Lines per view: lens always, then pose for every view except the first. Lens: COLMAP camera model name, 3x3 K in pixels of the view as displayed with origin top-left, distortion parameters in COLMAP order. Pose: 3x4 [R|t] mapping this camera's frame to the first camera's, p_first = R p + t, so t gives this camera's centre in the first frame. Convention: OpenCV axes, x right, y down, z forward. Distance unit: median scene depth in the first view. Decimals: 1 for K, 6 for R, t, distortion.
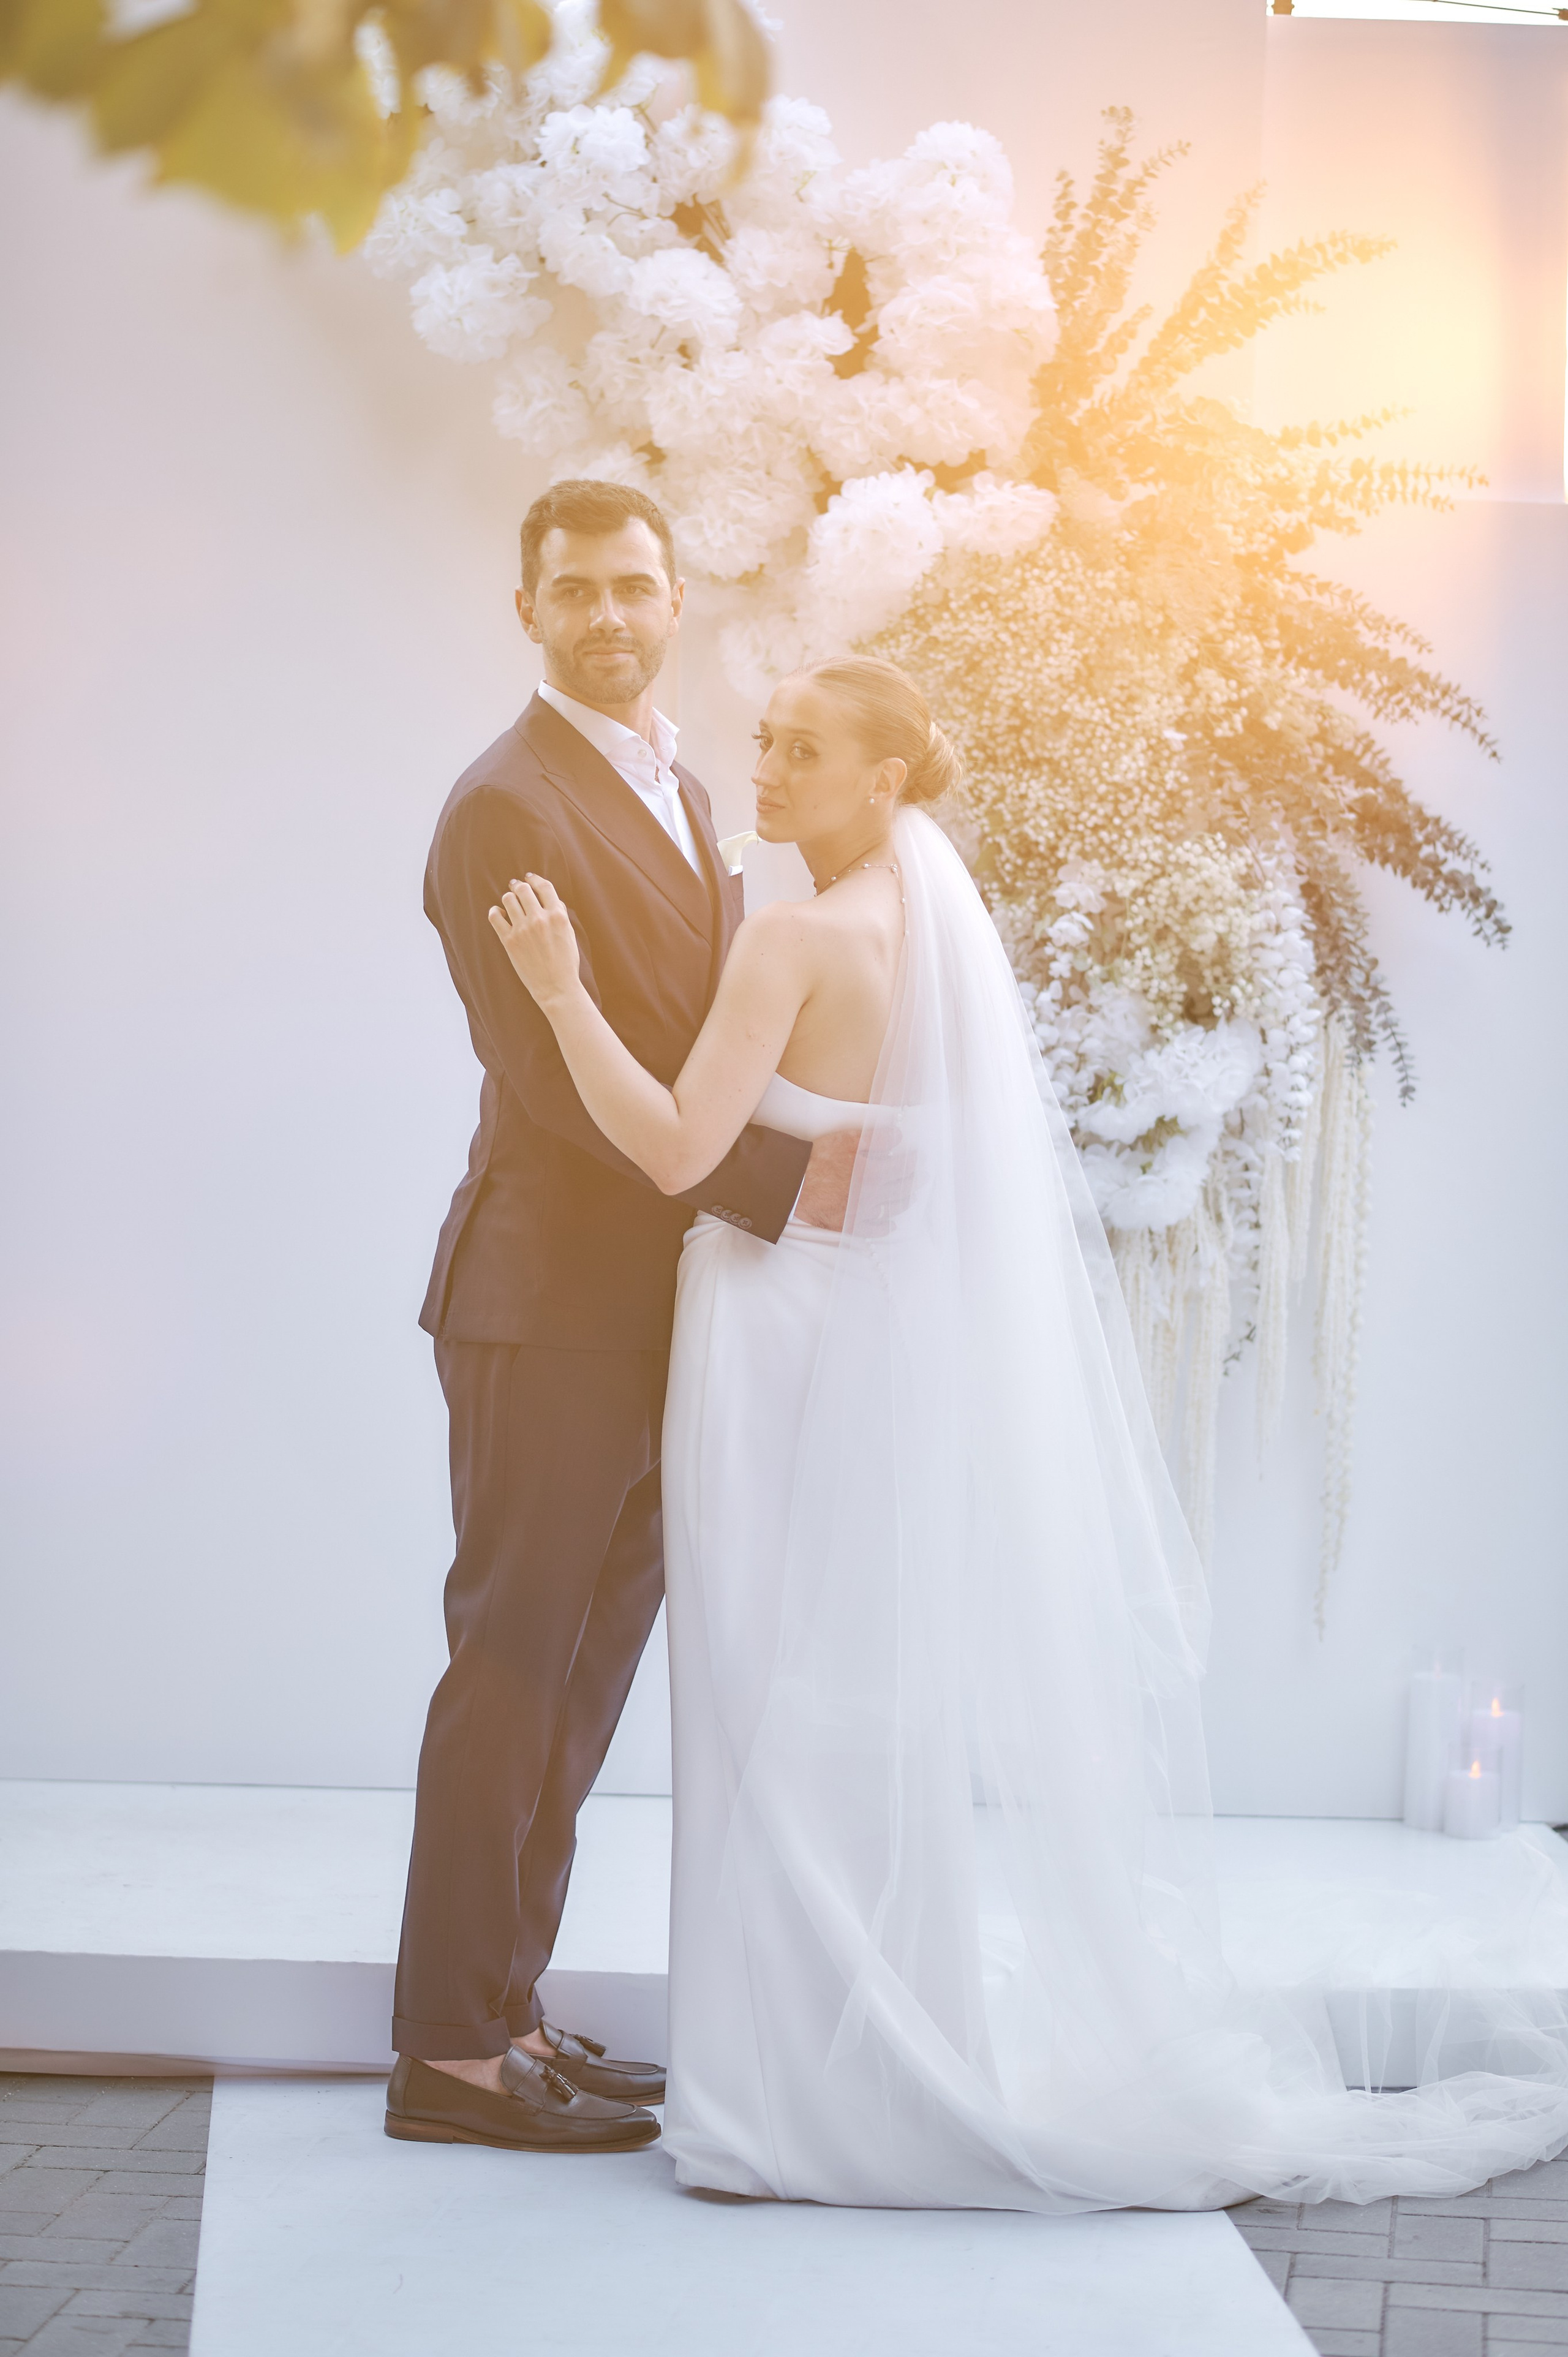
lens RADIAL K [[5724.6, 0, 828.3], [0, 5724.6, 1166.6], [0, 0, 1]] dist [0.104659, 0.000000]
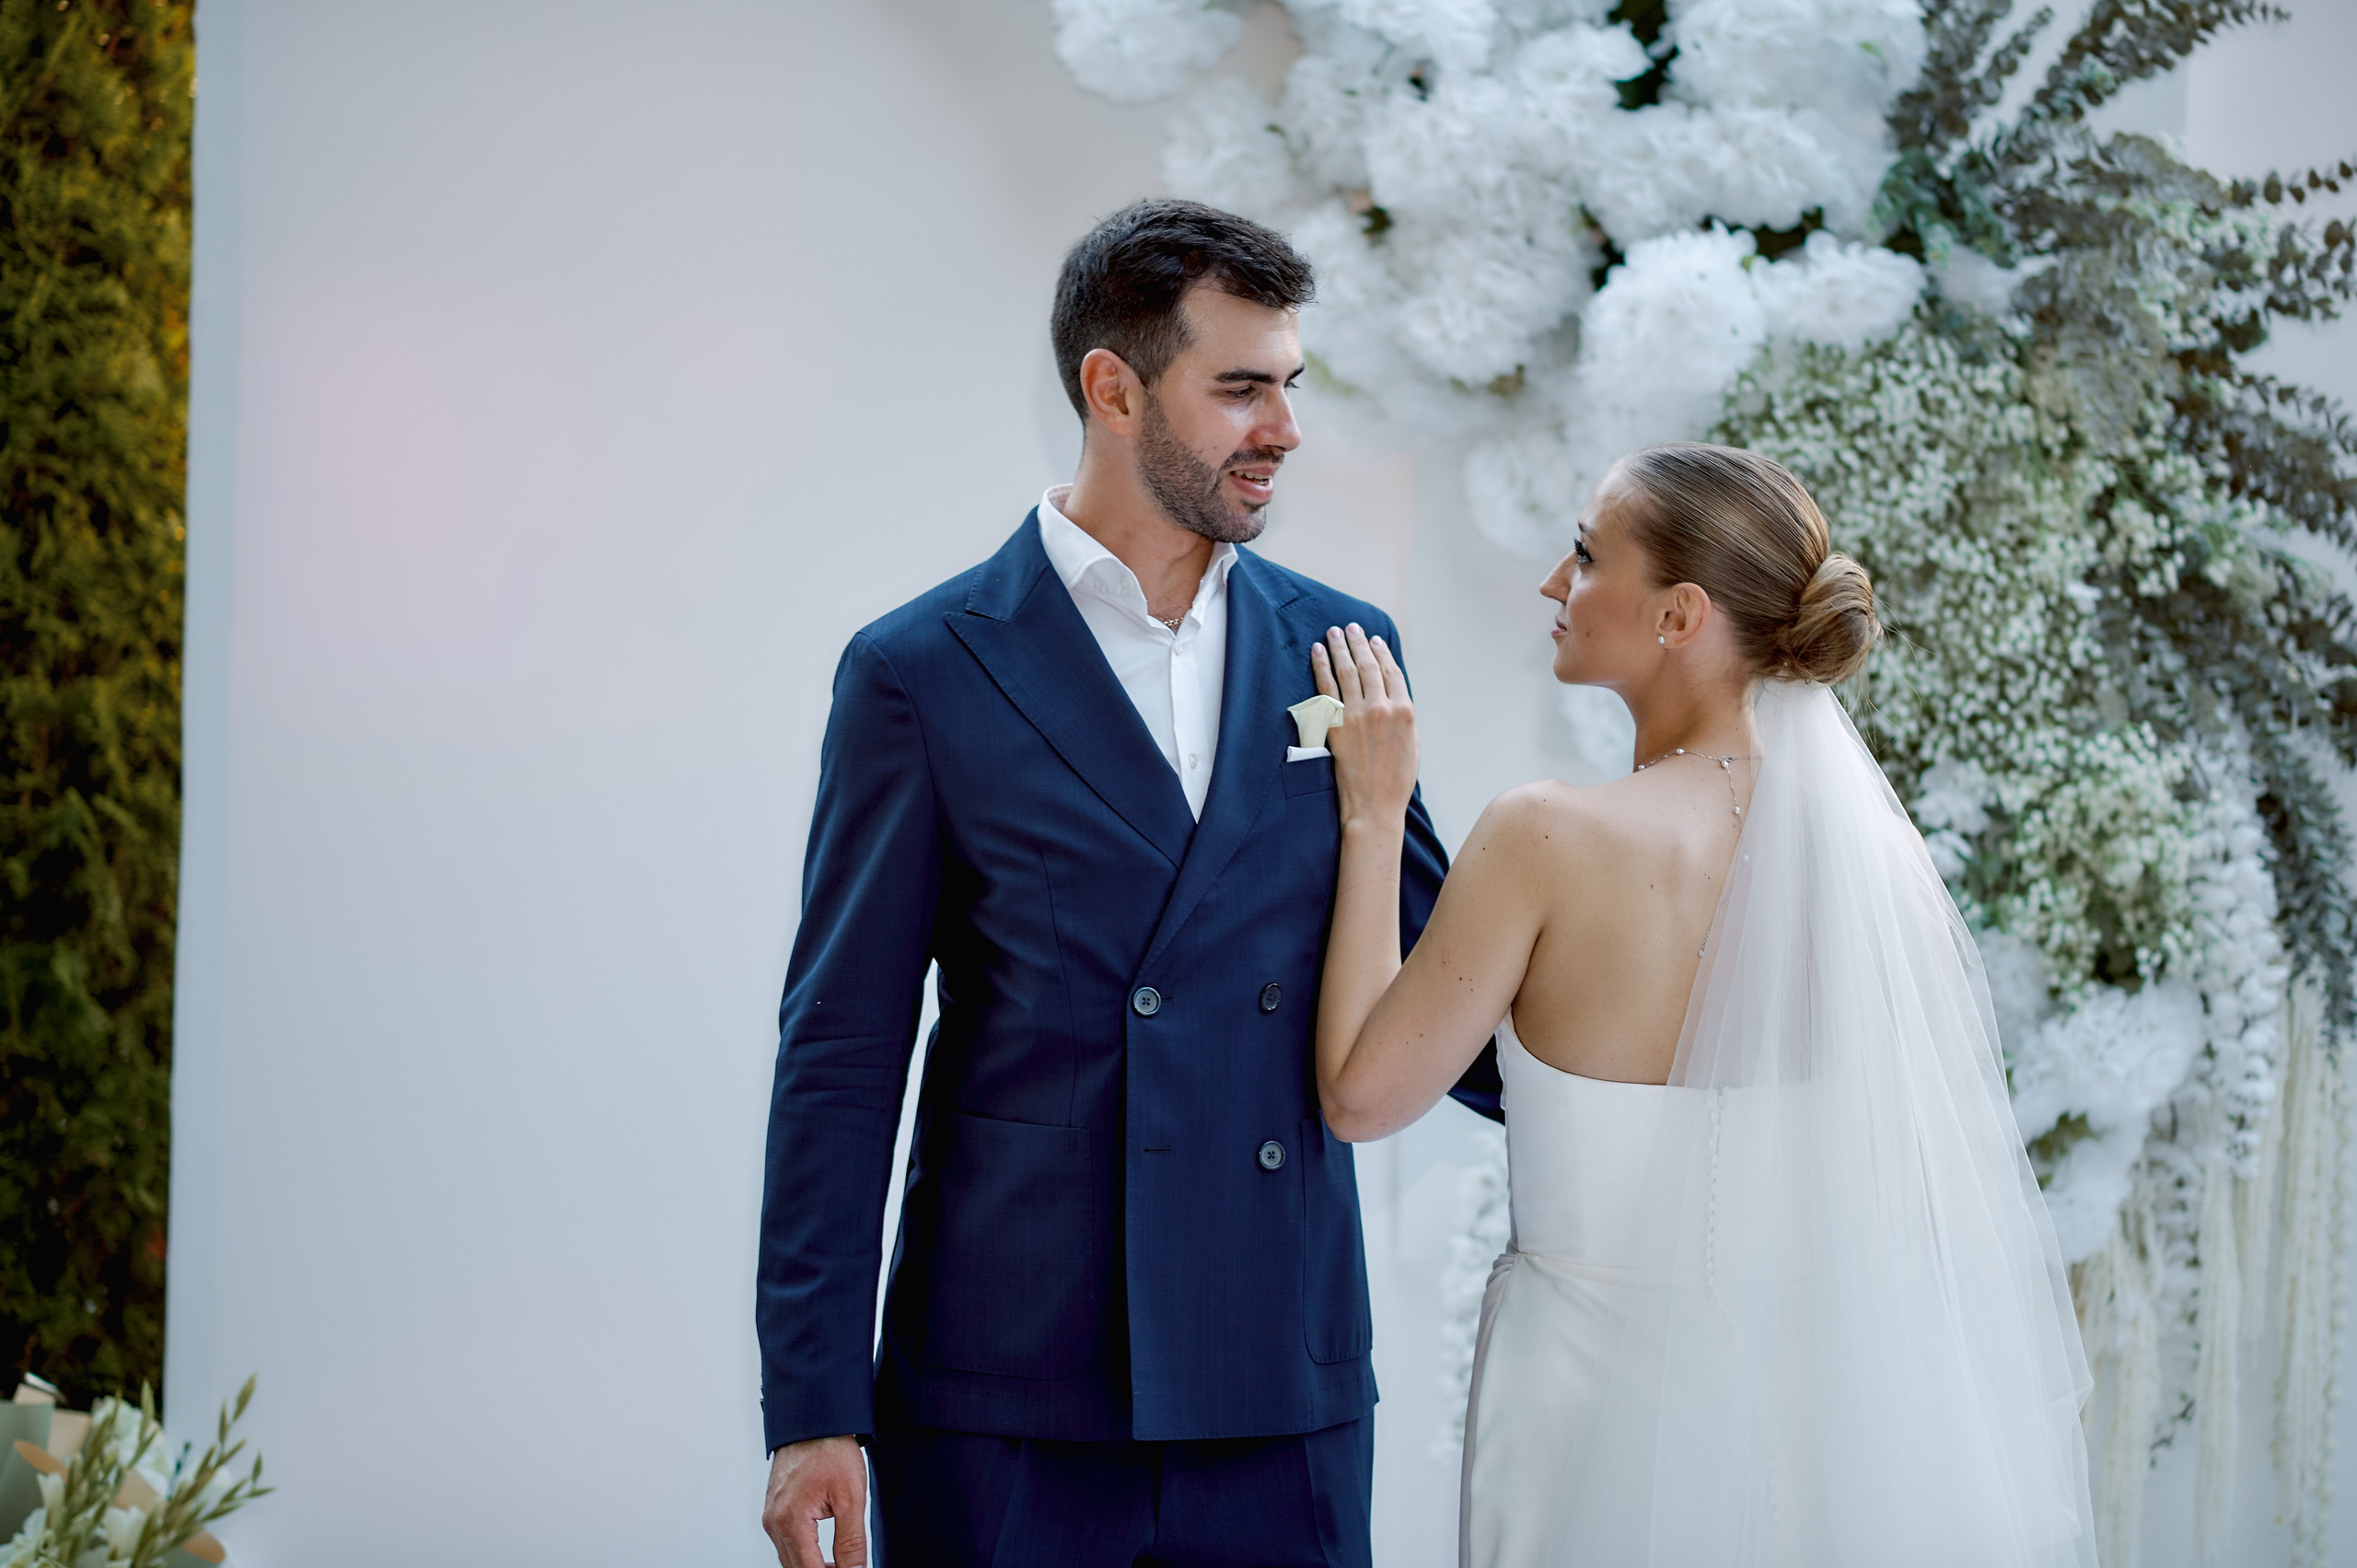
lens RADIAL K [[5724.8, 0, 1202.4], [0, 5724.8, 787.5], [0, 0, 1]] dist [0.104659, 0.000000]
pose [[0.996978, 0.003737, -0.077600, 0.005226], [-0.008213, 0.998315, -0.057444, -0.007238], [0.077254, 0.057908, 0.995328, 0.261833]]
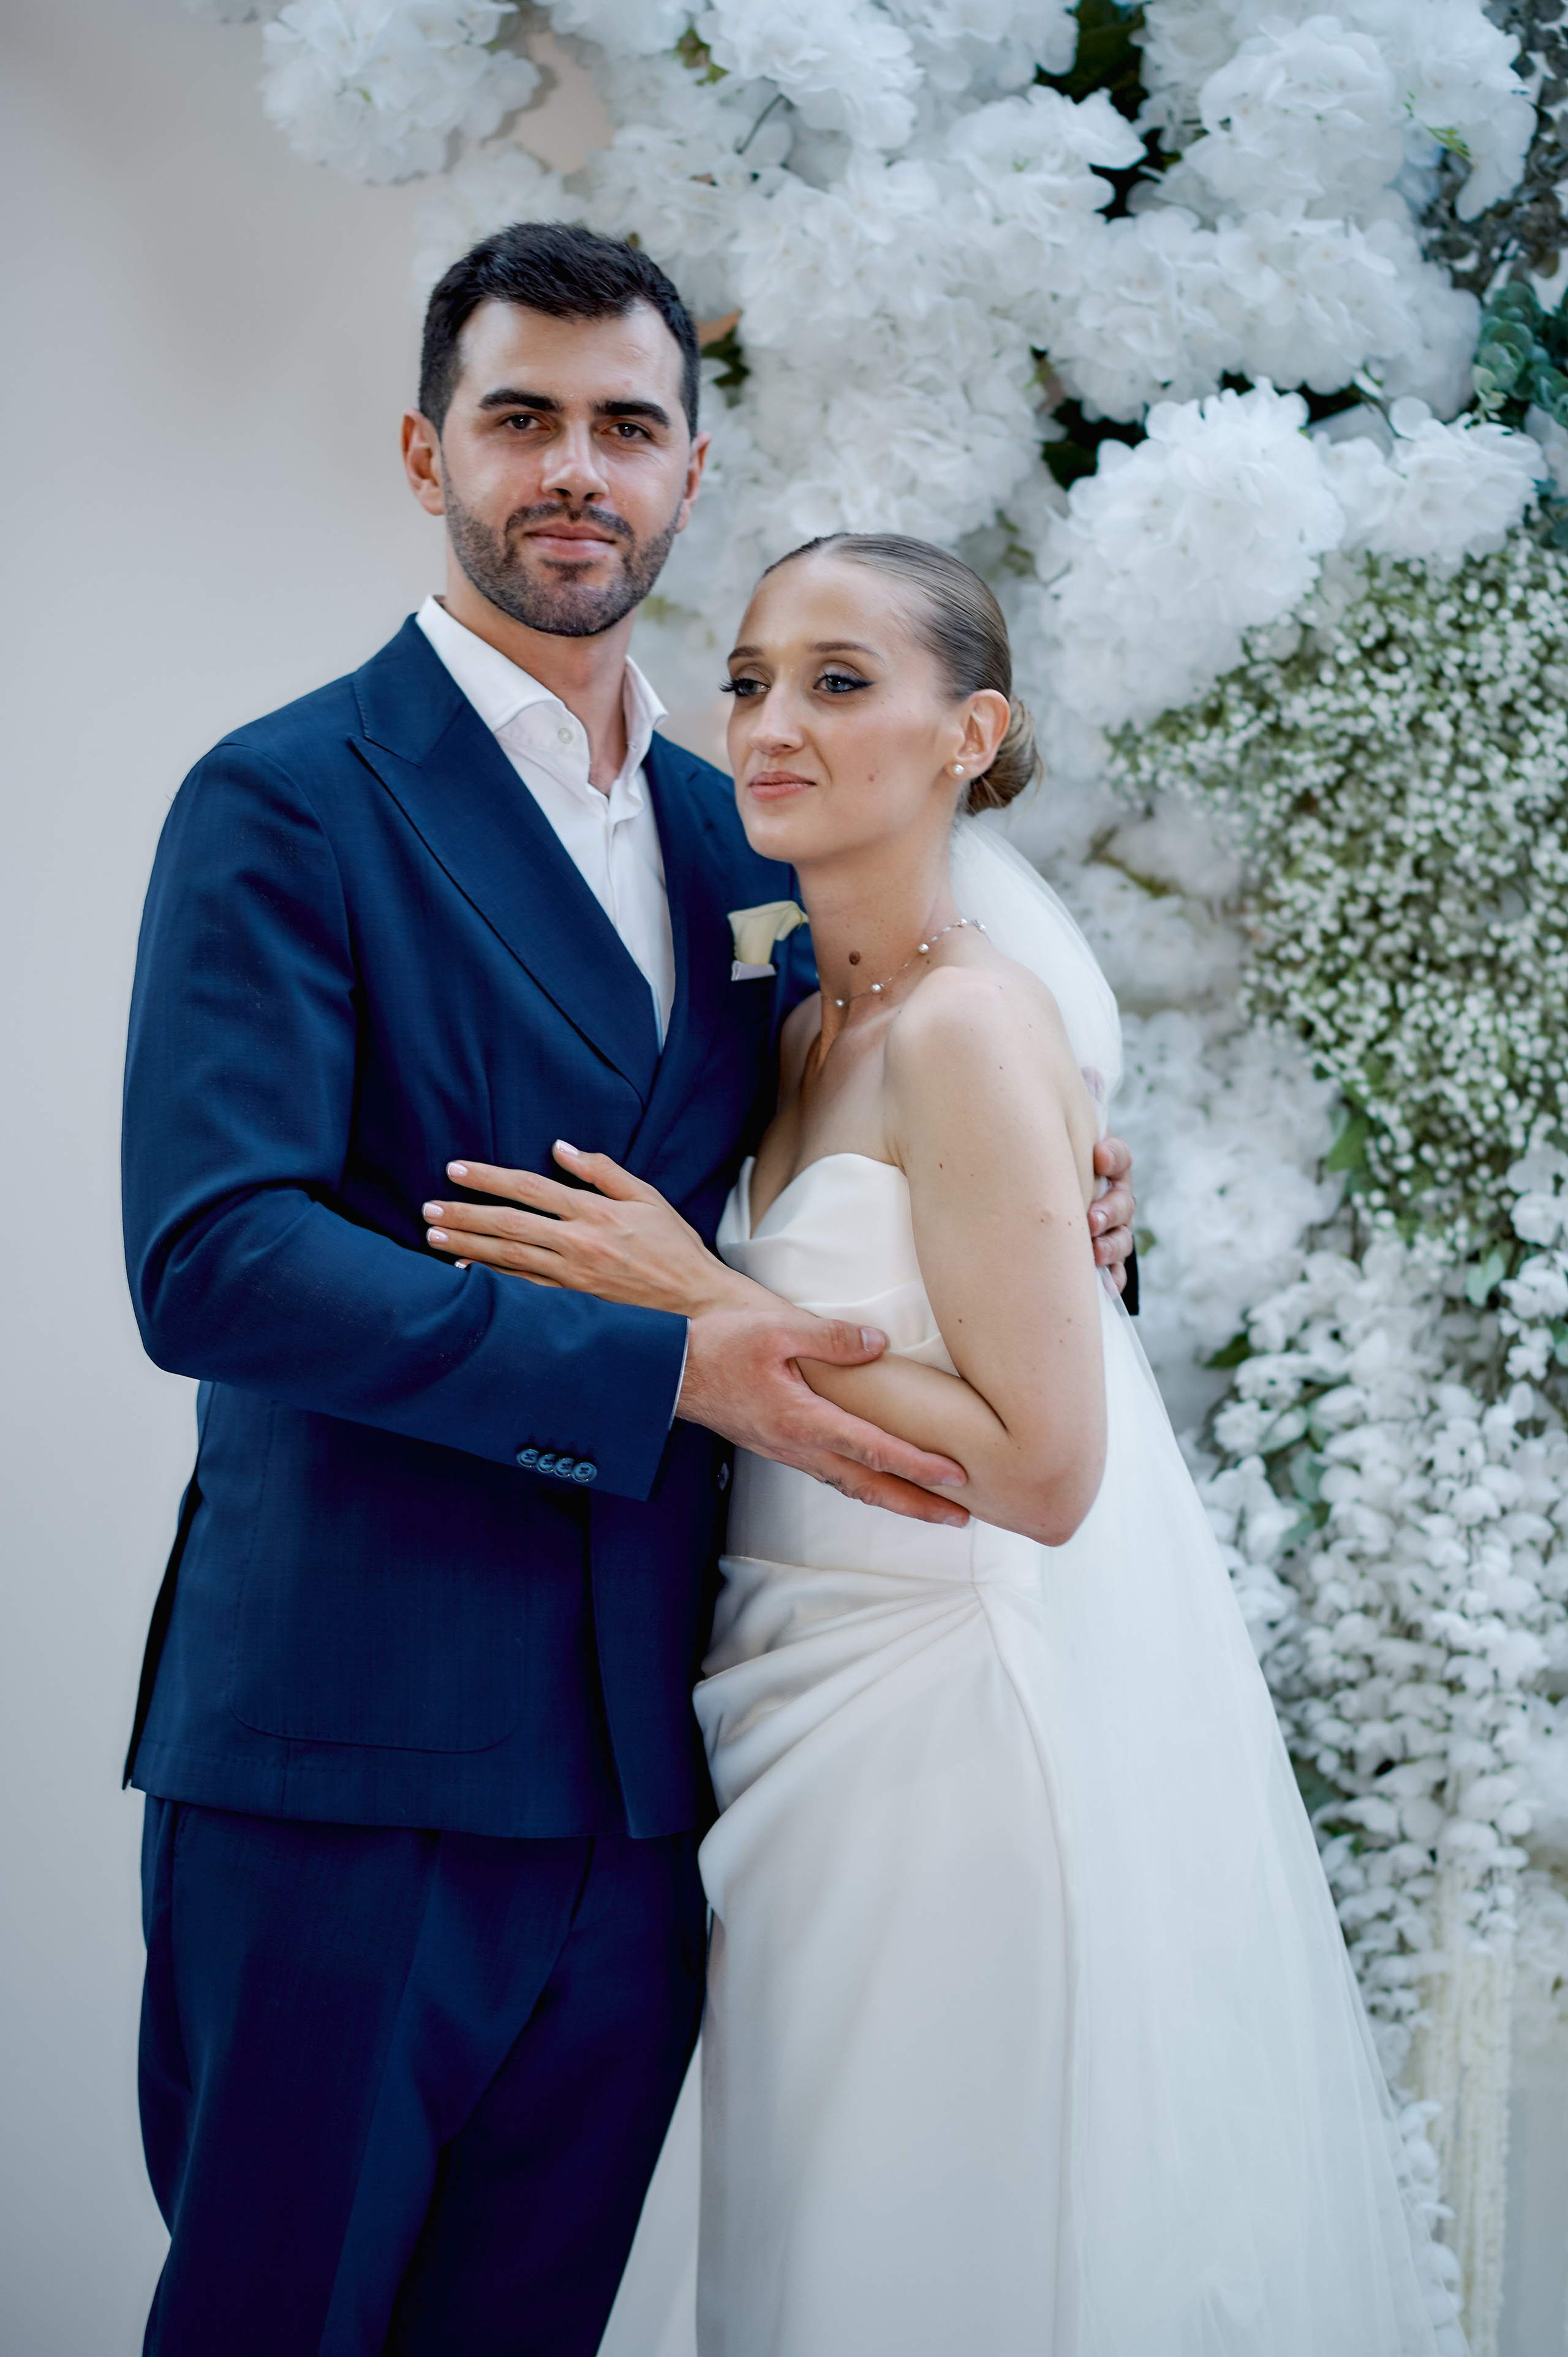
lens RADIAL K [[5724.6, 0, 820.8], [0, 5724.6, 1166.9], [0, 0, 1]] dist [0.104659, 0.000000]
pose [[0.990725, 0.005949, 0.135756, -0.093059], [-0.000164, 0.999093, -0.042586, -0.029868], [-0.135886, 0.042169, 0.989827, 0.492598]]
